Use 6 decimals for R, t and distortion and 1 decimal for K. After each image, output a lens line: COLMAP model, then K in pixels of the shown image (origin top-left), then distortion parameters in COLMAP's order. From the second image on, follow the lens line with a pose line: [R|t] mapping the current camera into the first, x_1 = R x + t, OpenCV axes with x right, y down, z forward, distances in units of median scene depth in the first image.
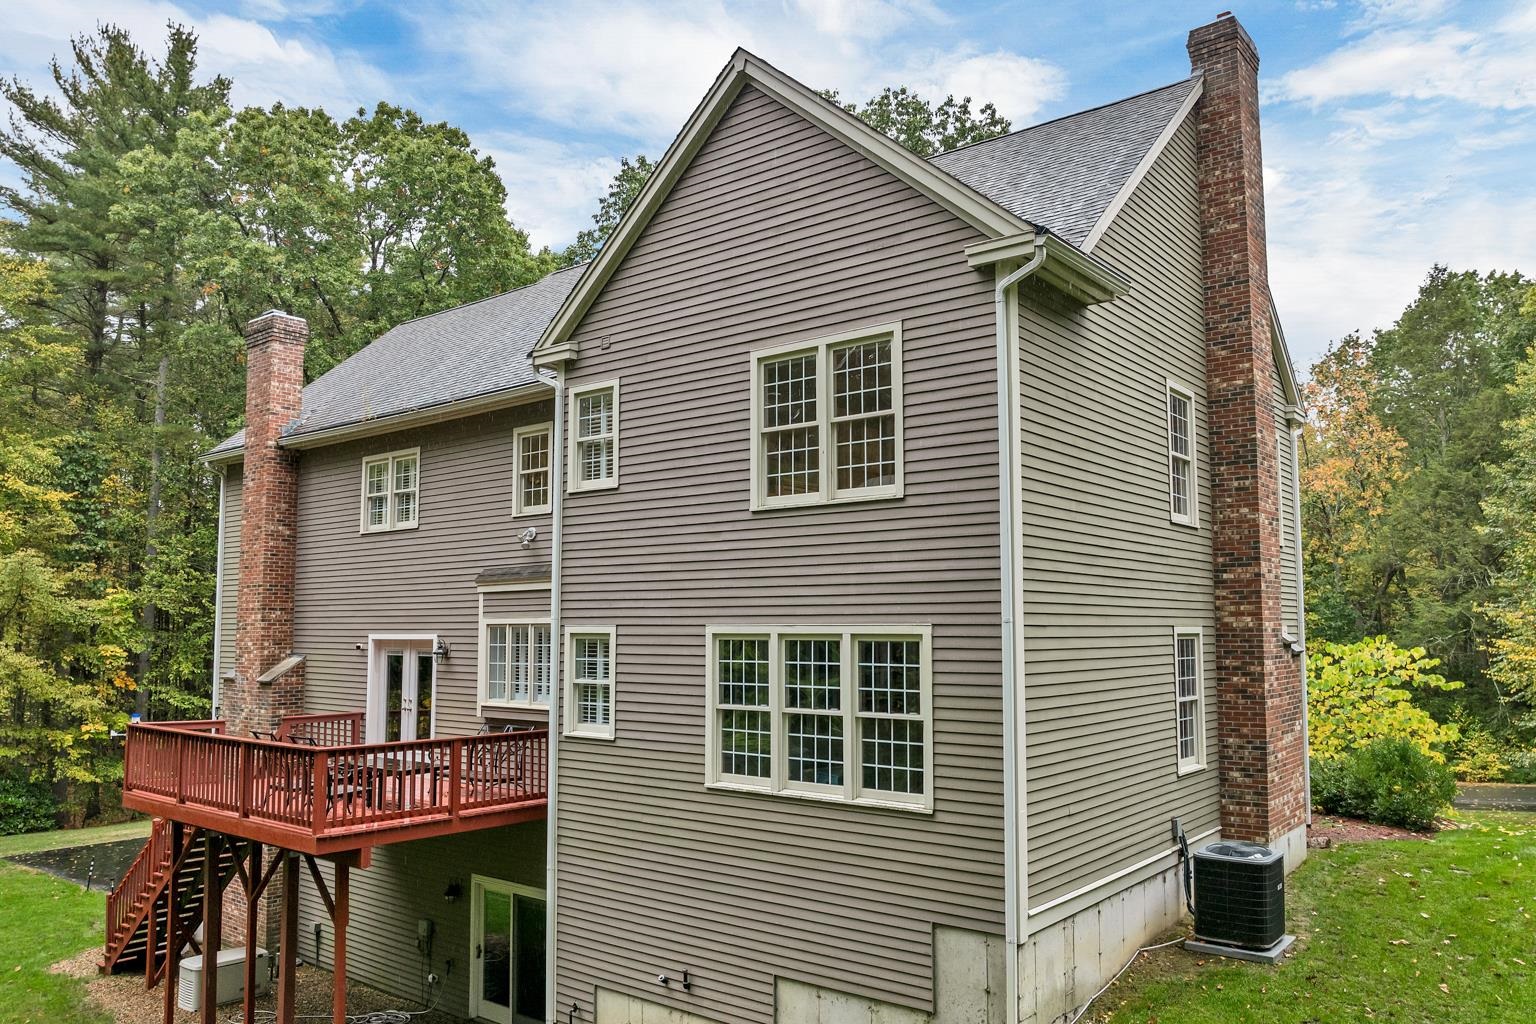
lens RADIAL K [[1102.9, 0, 777.5], [0, 1102.9, 519.8], [0, 0, 1]] dist [-0.042435, 0.005997]
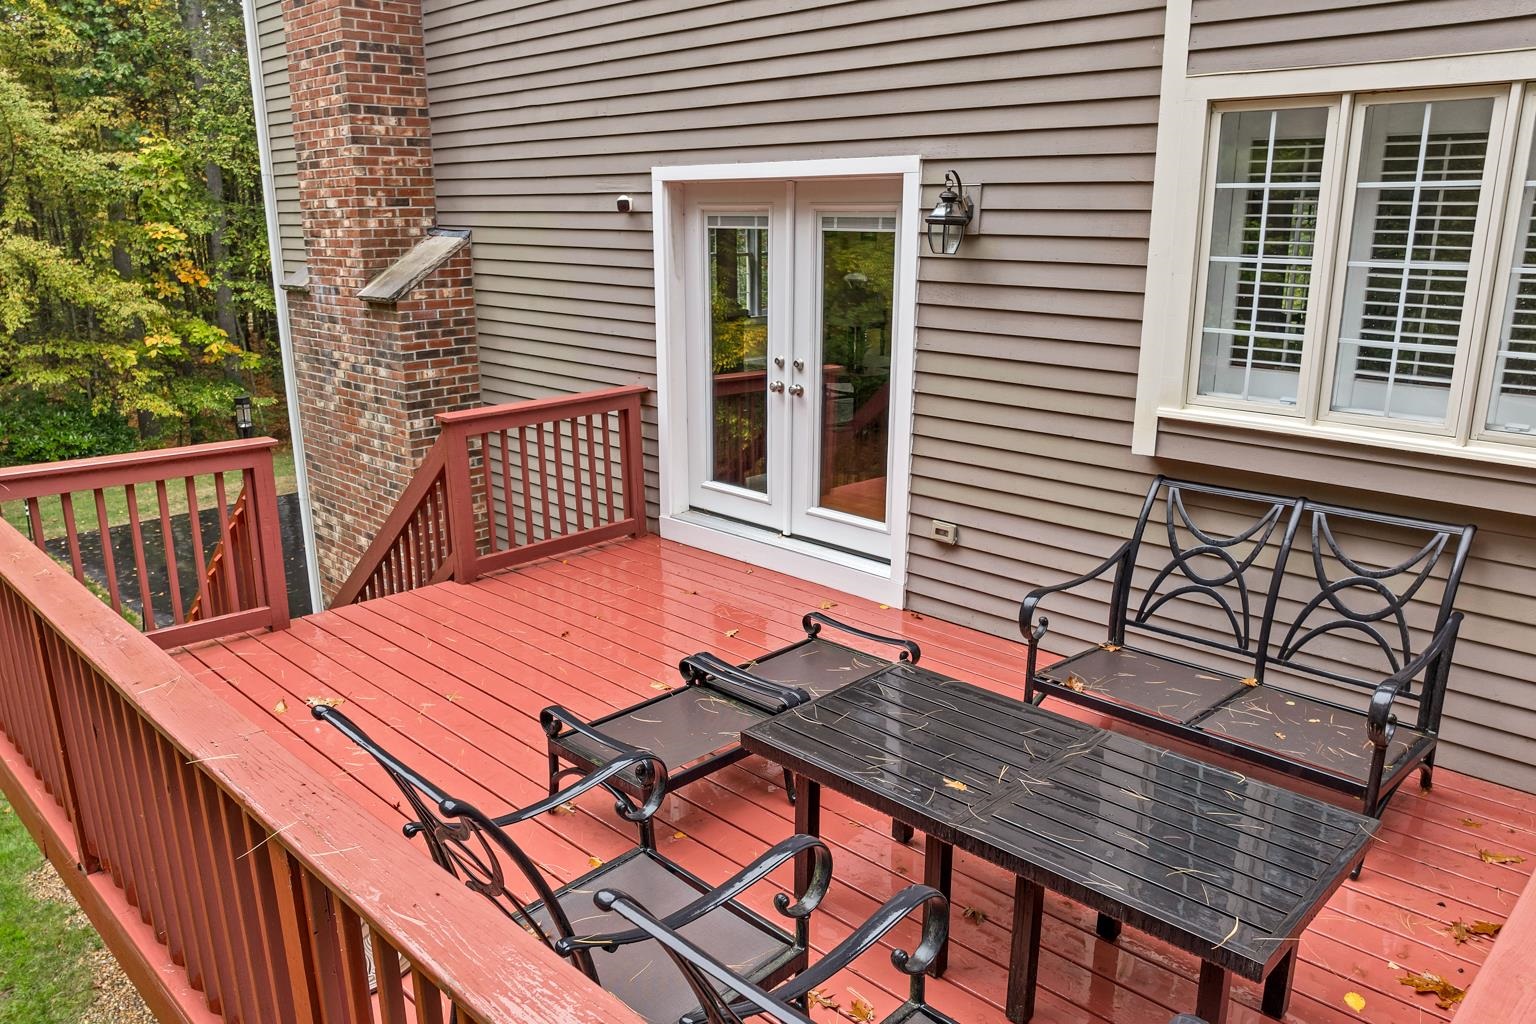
lens RADIAL K [[1102.9, 0, 761.4], [0, 1102.9, 515.1], [0, 0, 1]] dist [-0.042435, 0.005997]
pose [[0.993826, 0.031460, -0.106395, -0.160851], [0.009143, 0.932473, 0.361124, 0.044294], [0.110571, -0.359868, 0.926428, 0.347152]]
